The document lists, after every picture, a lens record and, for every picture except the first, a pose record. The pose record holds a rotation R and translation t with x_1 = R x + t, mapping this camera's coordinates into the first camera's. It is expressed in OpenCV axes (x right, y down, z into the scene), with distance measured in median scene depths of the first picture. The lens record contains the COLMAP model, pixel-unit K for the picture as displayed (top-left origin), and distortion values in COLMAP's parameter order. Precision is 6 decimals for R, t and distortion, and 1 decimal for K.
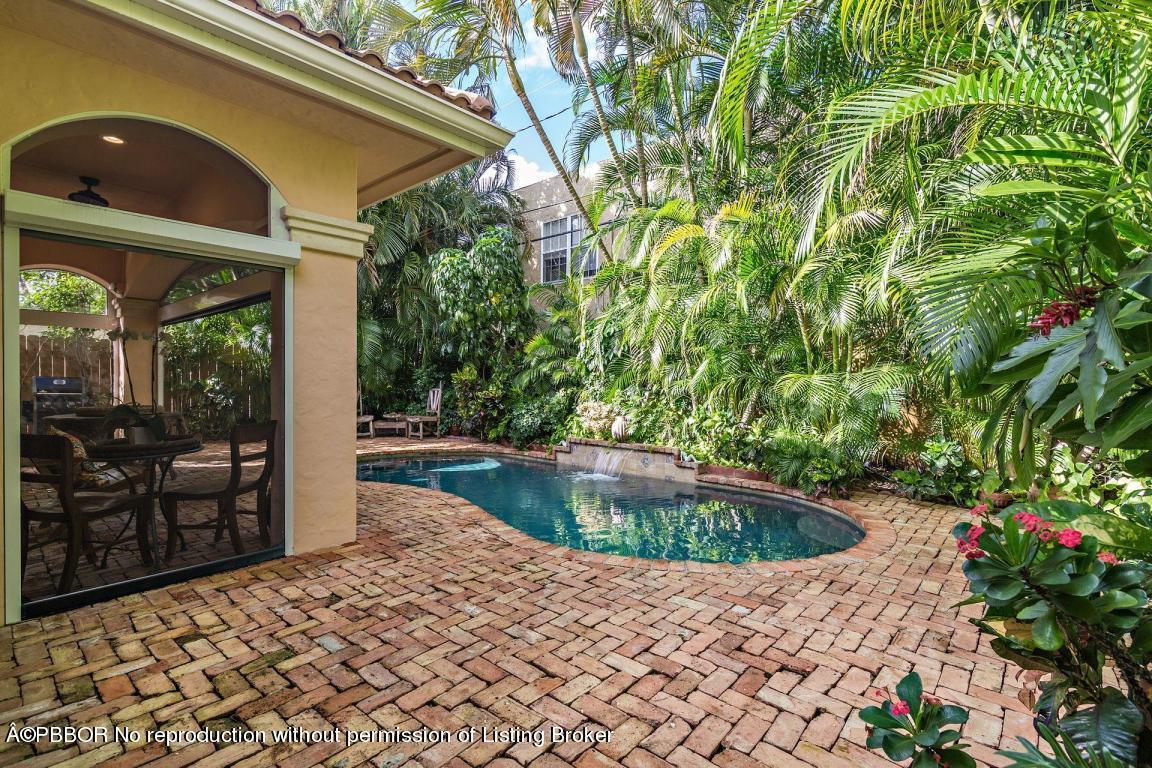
lens RADIAL K [[536.5, 0, 580.3], [0, 536.5, 389.6], [0, 0, 1]] dist [-0.000075, 0.000586]
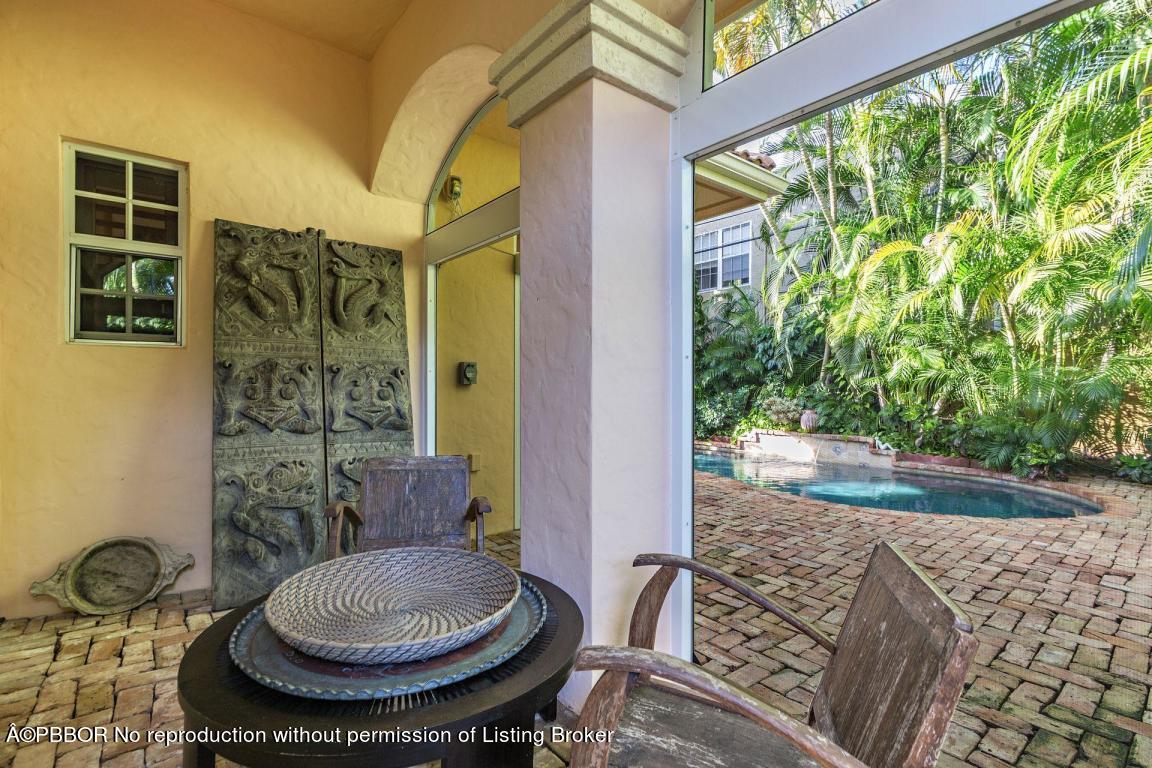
lens RADIAL K [[536.5, 0, 572.6], [0, 536.5, 376.4], [0, 0, 1]] dist [-0.000075, 0.000586]
pose [[0.987356, -0.005900, -0.158408, -0.328494], [0.000738, 0.999467, -0.032625, 0.023280], [0.158516, 0.032095, 0.986835, -0.259761]]
